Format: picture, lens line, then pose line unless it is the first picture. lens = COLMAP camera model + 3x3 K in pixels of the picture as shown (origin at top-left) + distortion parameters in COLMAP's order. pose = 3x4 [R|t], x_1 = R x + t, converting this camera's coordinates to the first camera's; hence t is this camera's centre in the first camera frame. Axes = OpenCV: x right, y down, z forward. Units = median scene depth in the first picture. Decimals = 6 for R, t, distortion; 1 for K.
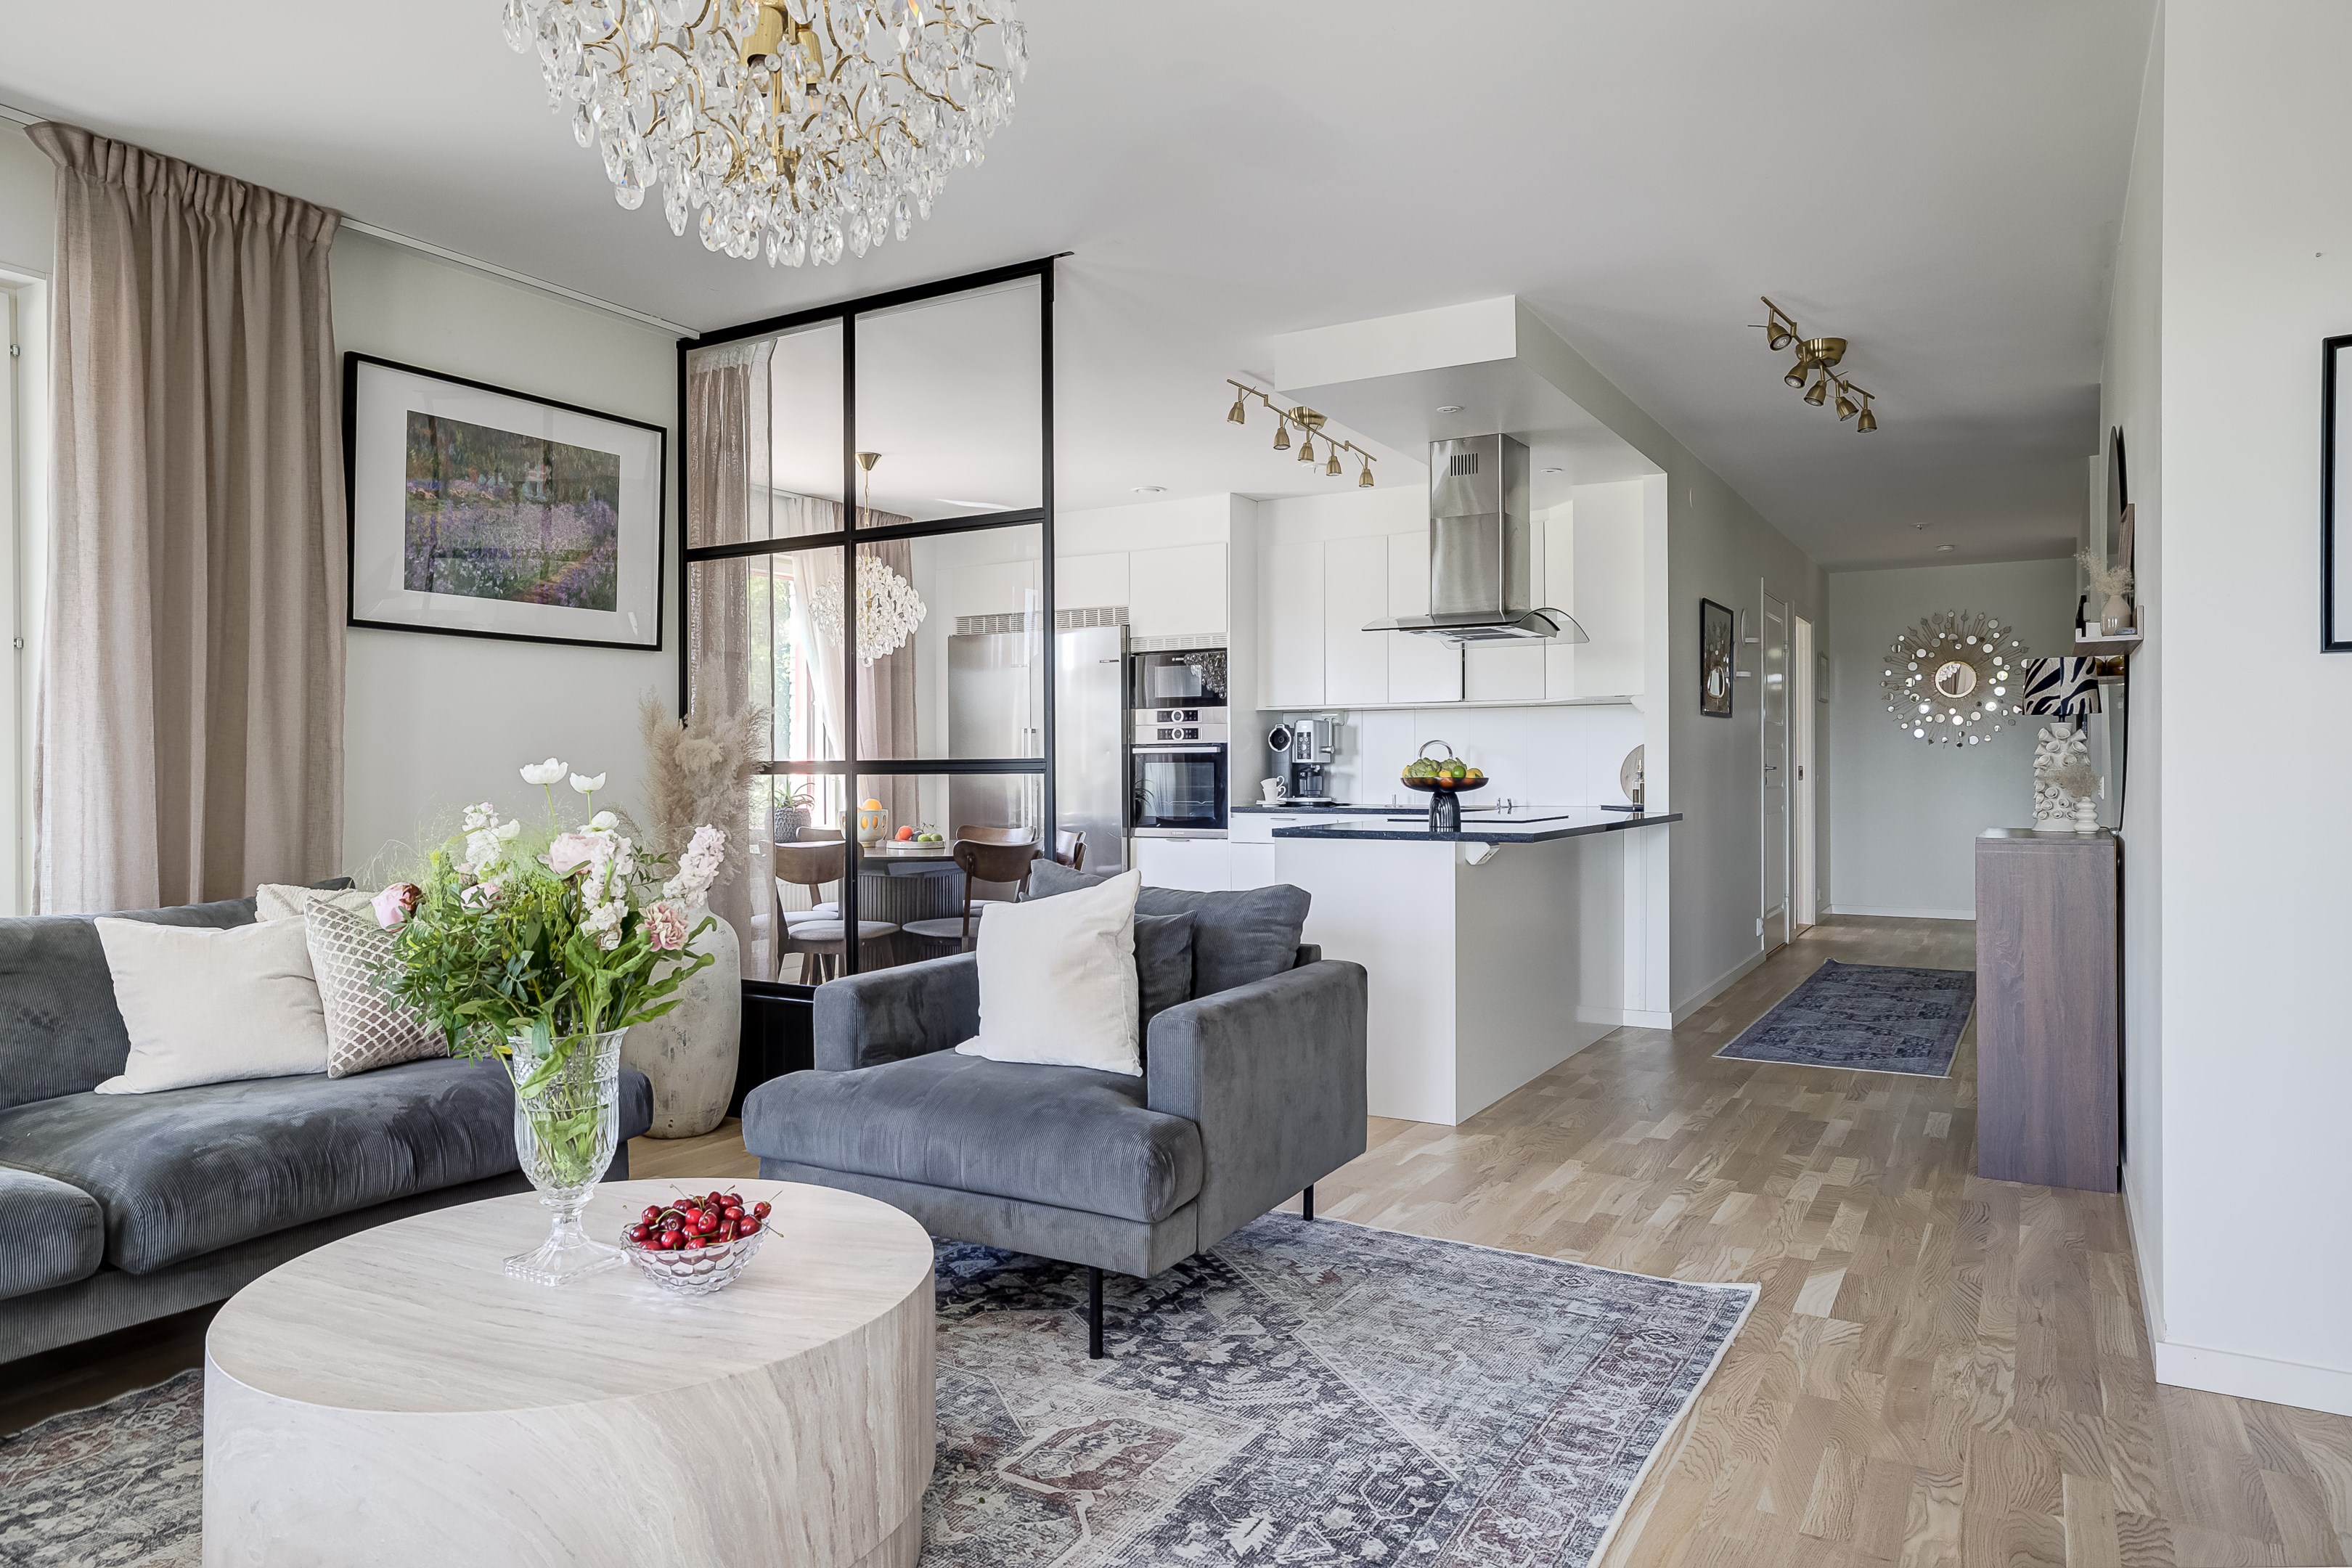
lens RADIAL K [[1465.7, 0, 1192.0], [0, 1465.7, 768.6], [0, 0, 1]] dist [-0.006907, 0.004737]
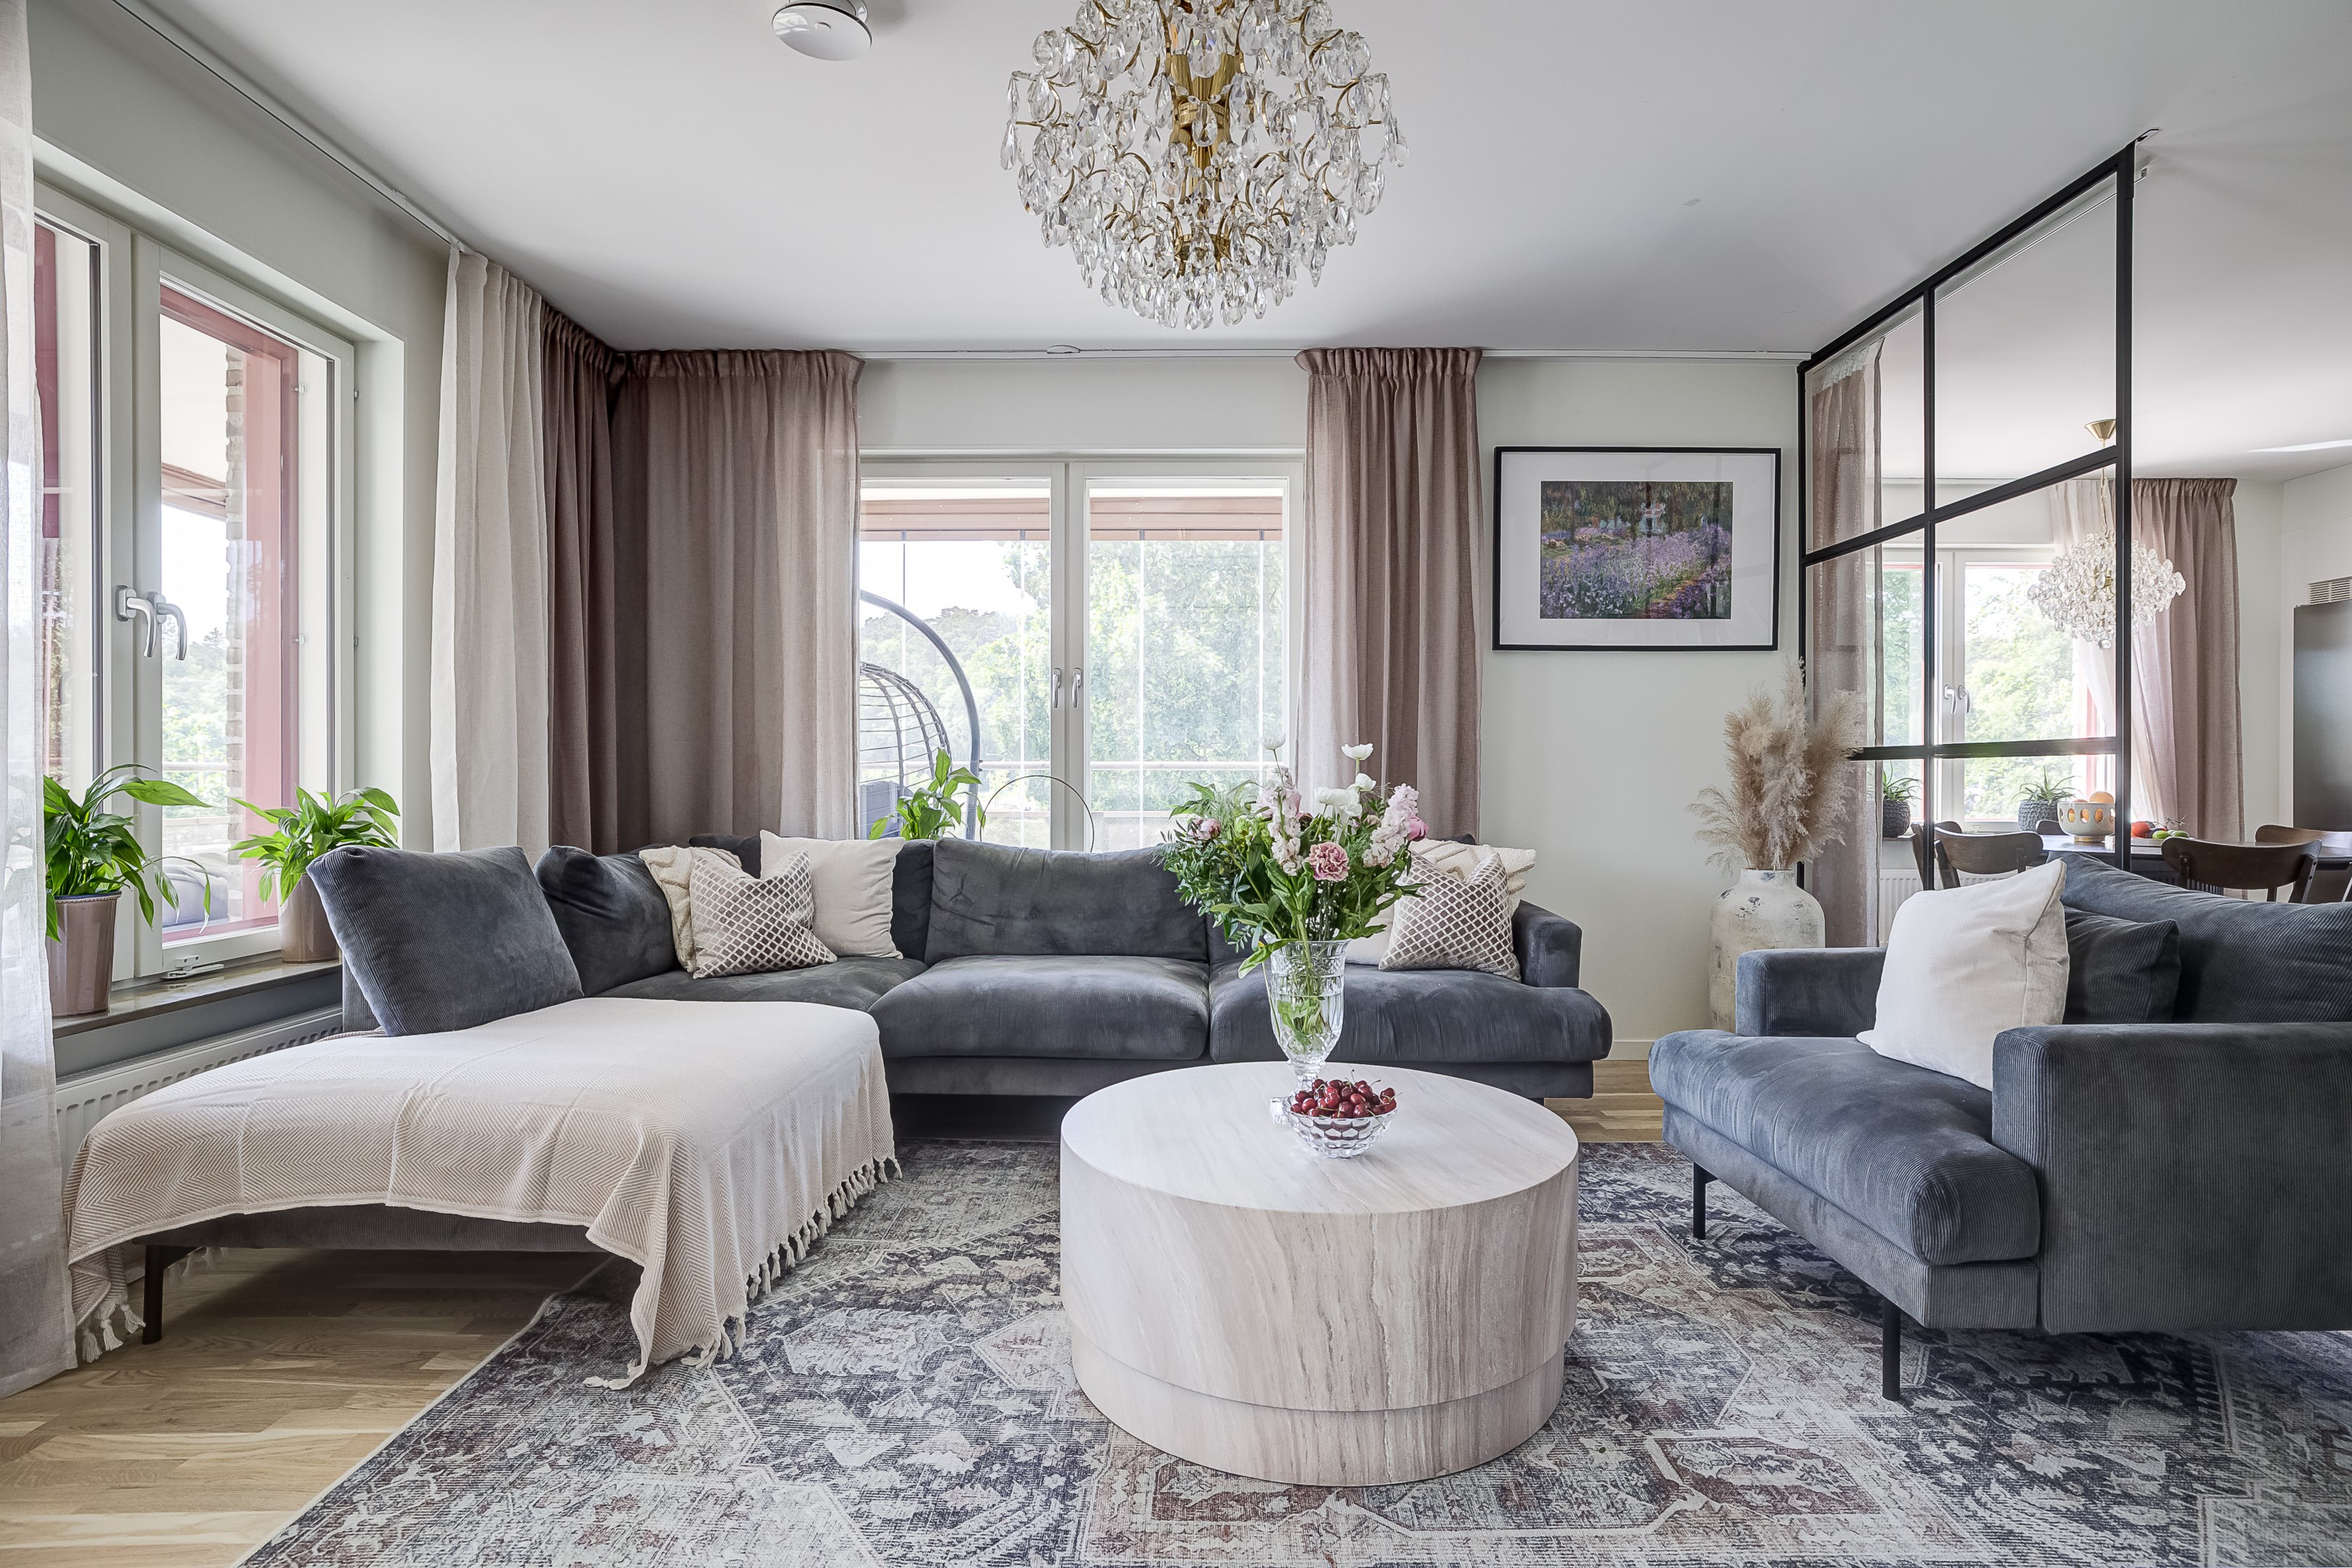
lens RADIAL K [[1205.8, 0, 1174.4], [0, 1205.8, 779.1], [0, 0, 1]] dist [-0.027211, 0.017448]
pose [[0.503284, 0.006465, -0.864097, 0.332886], [-0.001138, 0.999976, 0.006819, 0.021055], [0.864121, -0.002449, 0.503279, 0.254296]]
